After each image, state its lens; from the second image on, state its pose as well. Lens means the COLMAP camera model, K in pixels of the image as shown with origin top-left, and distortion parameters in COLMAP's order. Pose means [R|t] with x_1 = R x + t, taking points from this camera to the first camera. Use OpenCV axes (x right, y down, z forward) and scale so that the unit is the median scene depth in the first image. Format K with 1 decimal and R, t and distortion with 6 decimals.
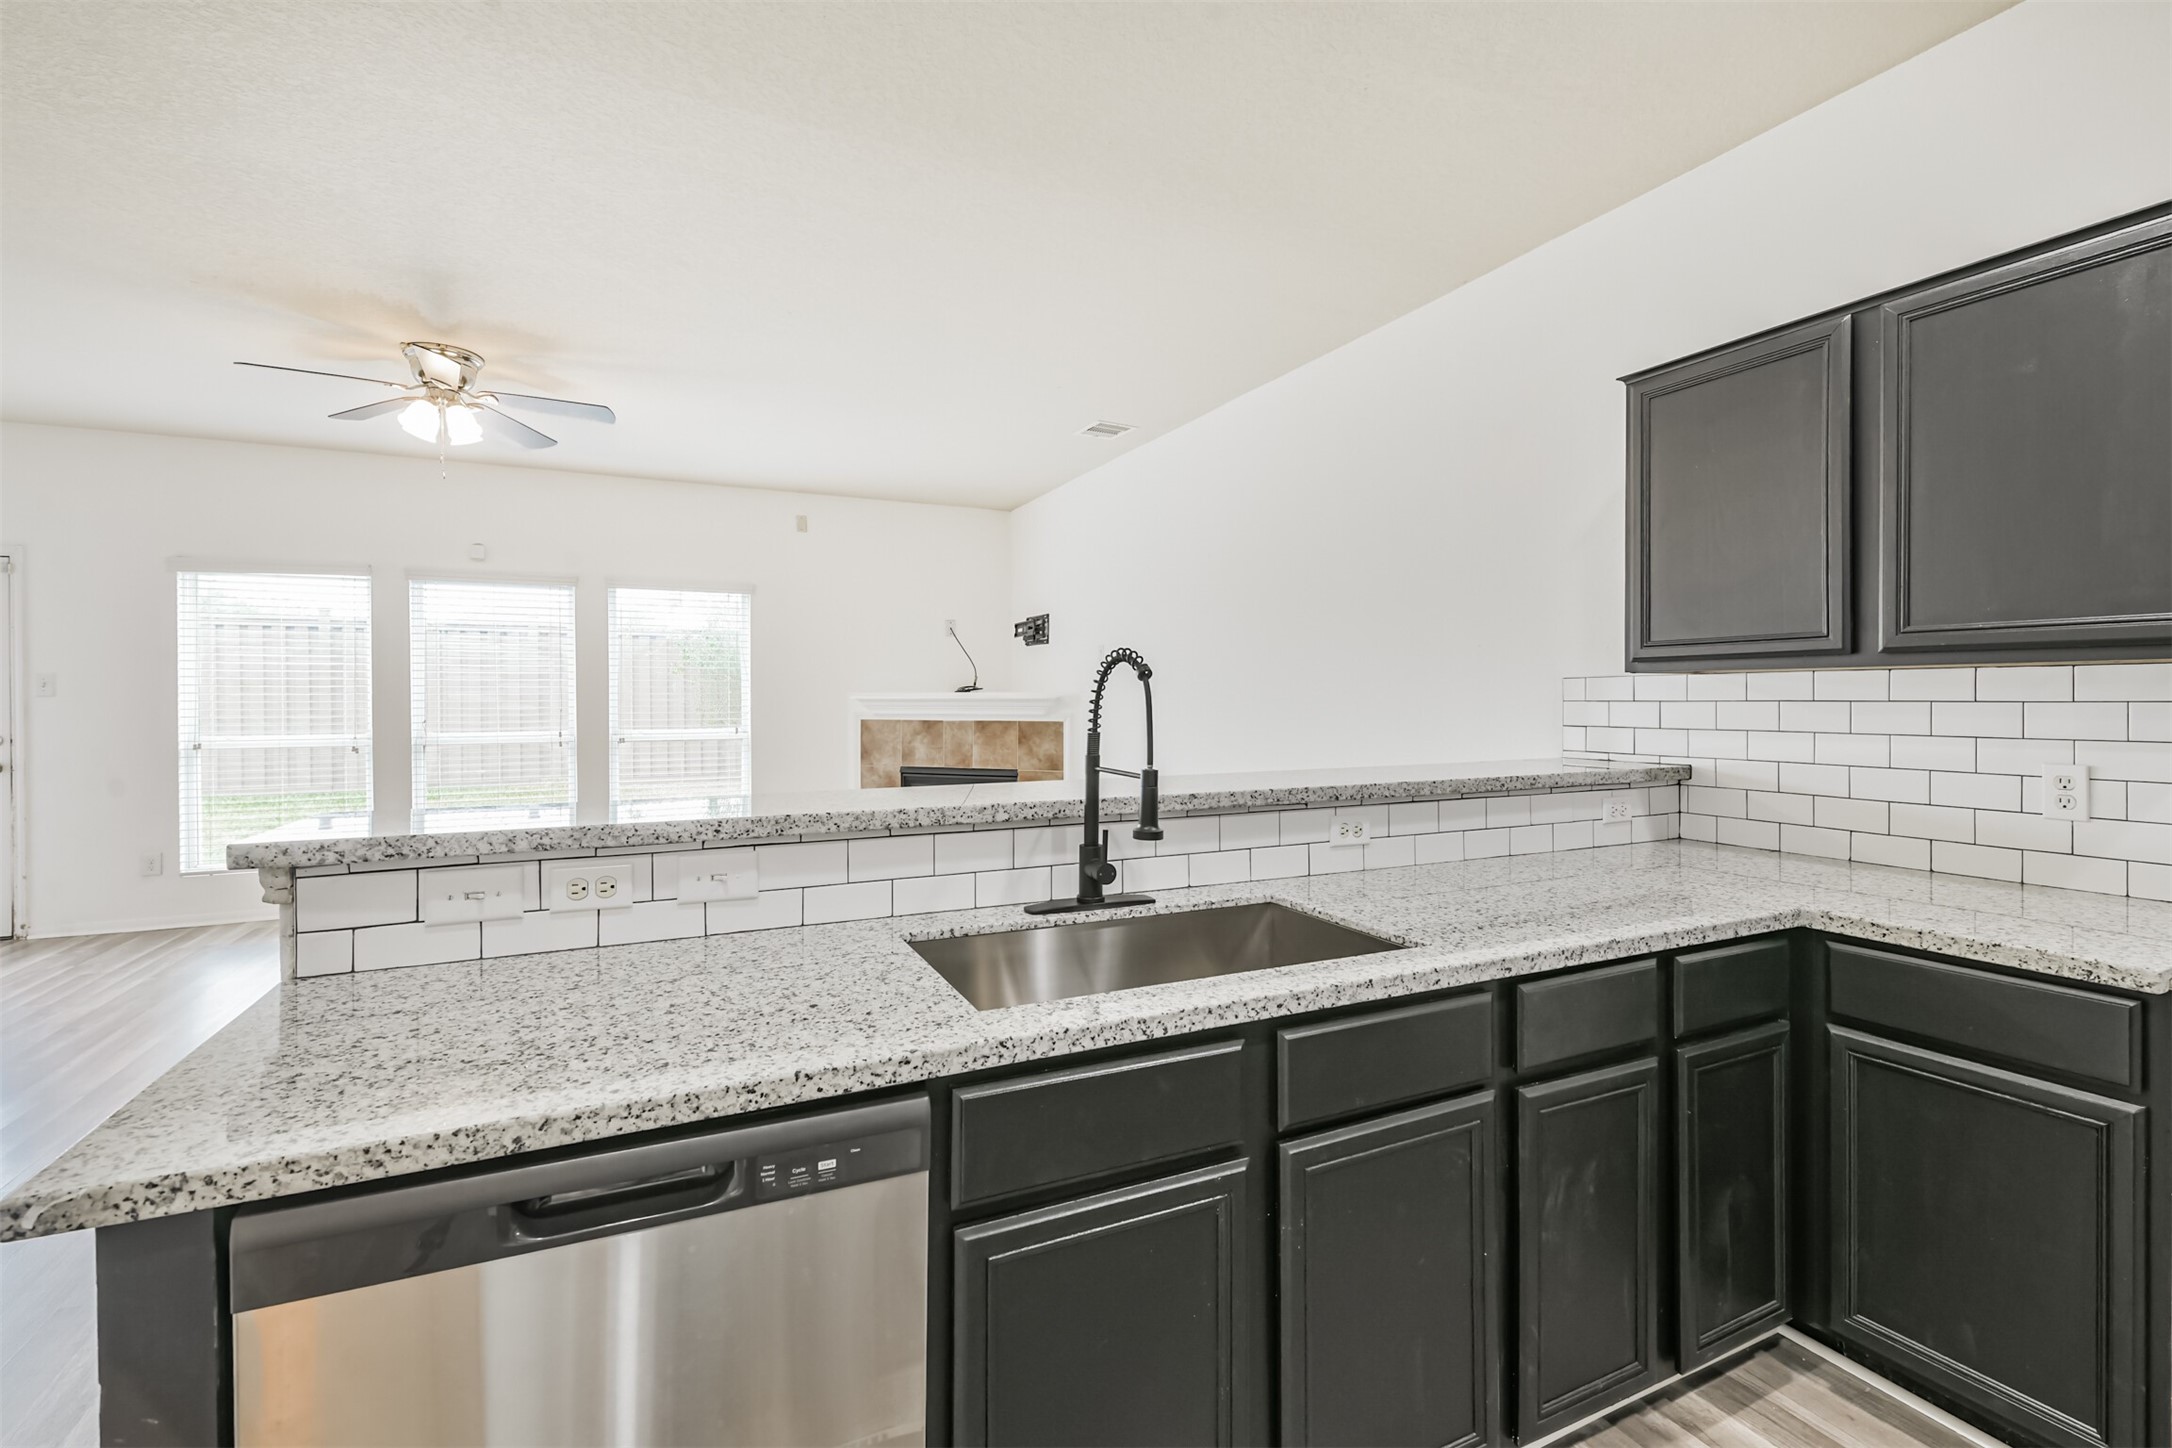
lens RADIAL K [[926.5, 0, 1089.6], [0, 926.5, 708.8], [0, 0, 1]] dist [0.008116, -0.003667]
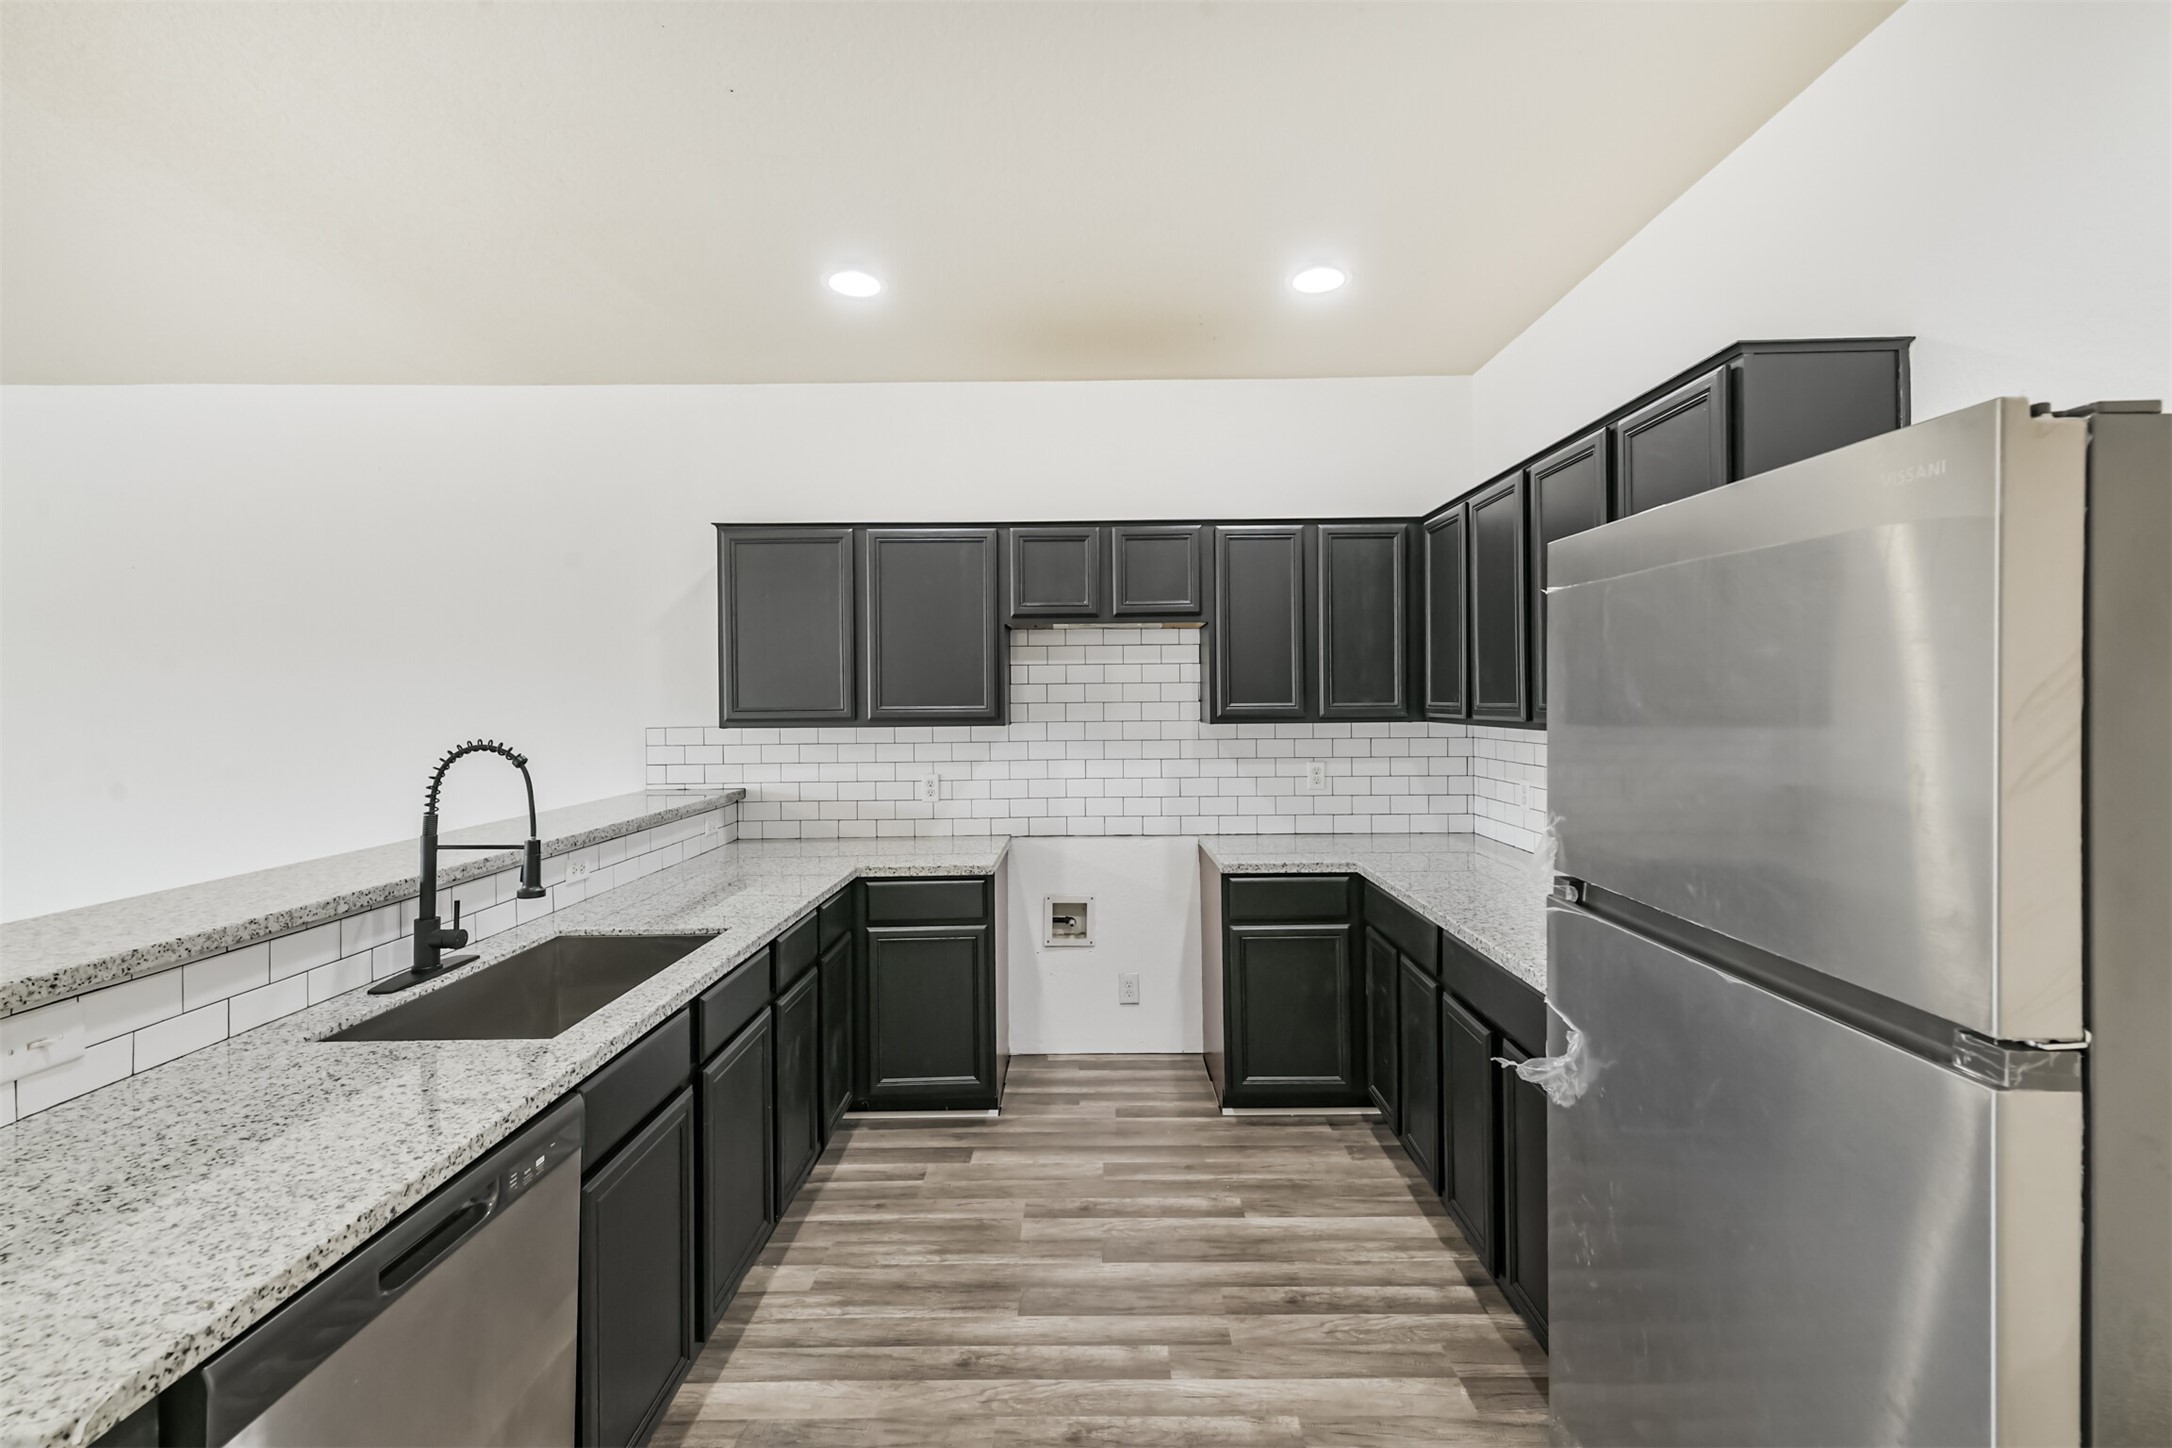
lens RADIAL K [[926.5, 0, 1087.3], [0, 926.5, 714.5], [0, 0, 1]] dist [0.008116, -0.003667]
pose [[0.430575, -0.017370, 0.902387, -0.643183], [0.018785, 0.999771, 0.010281, -0.088927], [-0.902359, 0.012525, 0.430803, -0.174808]]
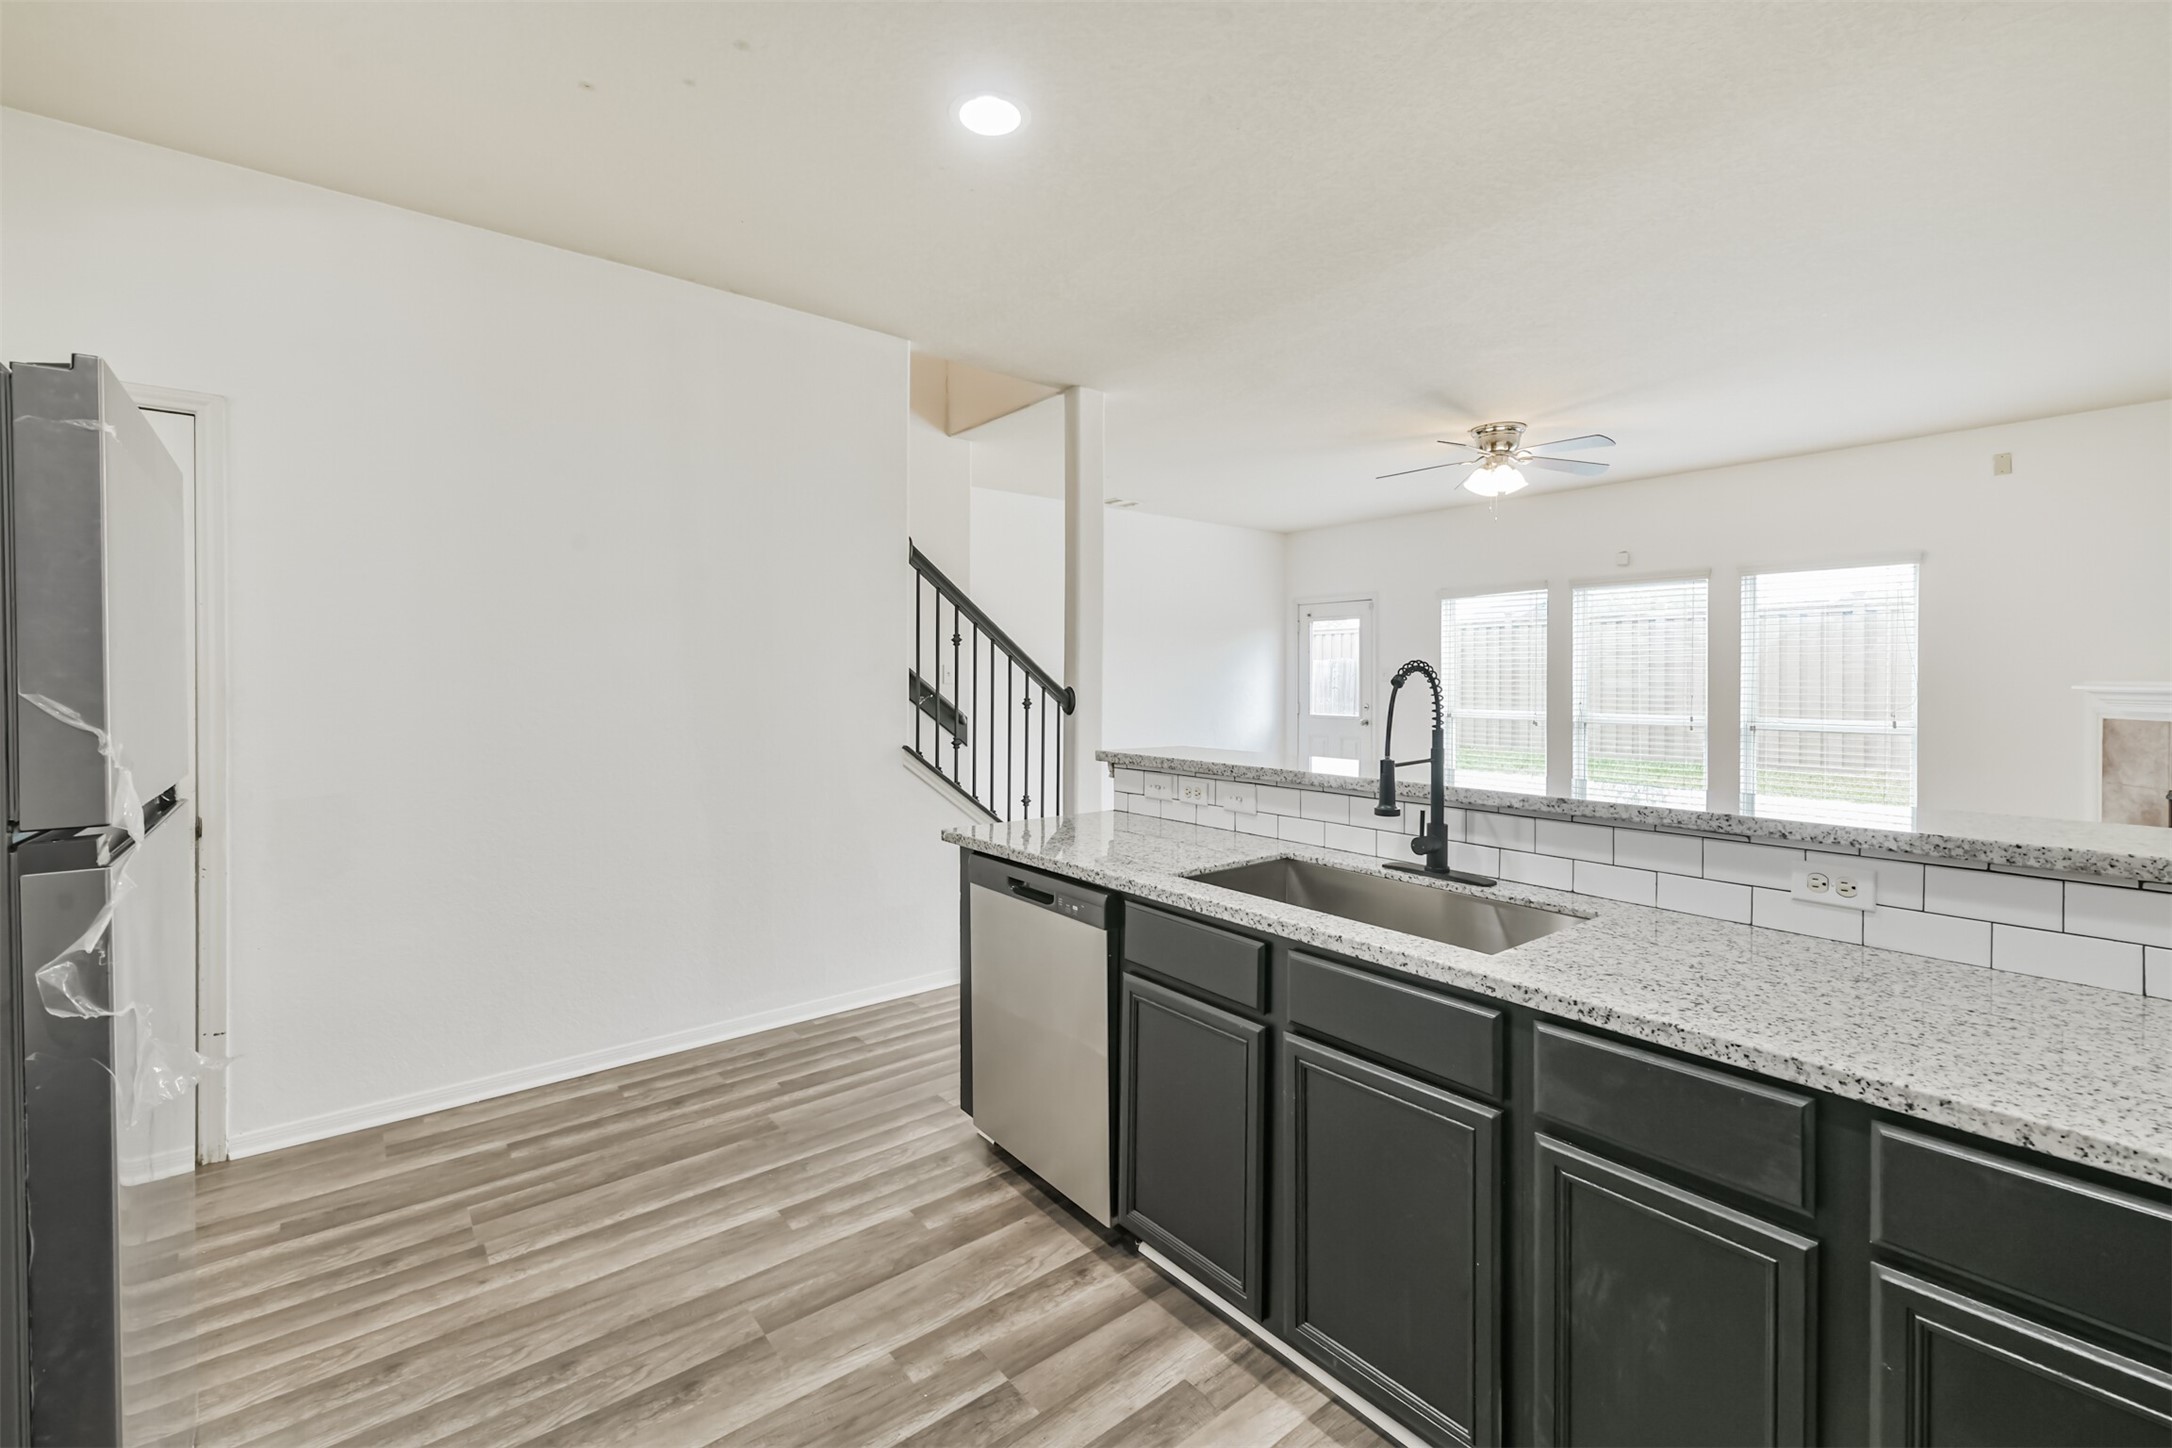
lens RADIAL K [[926.5, 0, 1082.6], [0, 926.5, 690.3], [0, 0, 1]] dist [0.008116, -0.003667]
pose [[0.229271, 0.015993, -0.973231, 1.042950], [-0.014173, 0.999814, 0.013091, -0.033000], [0.973259, 0.010792, 0.229455, 0.280946]]
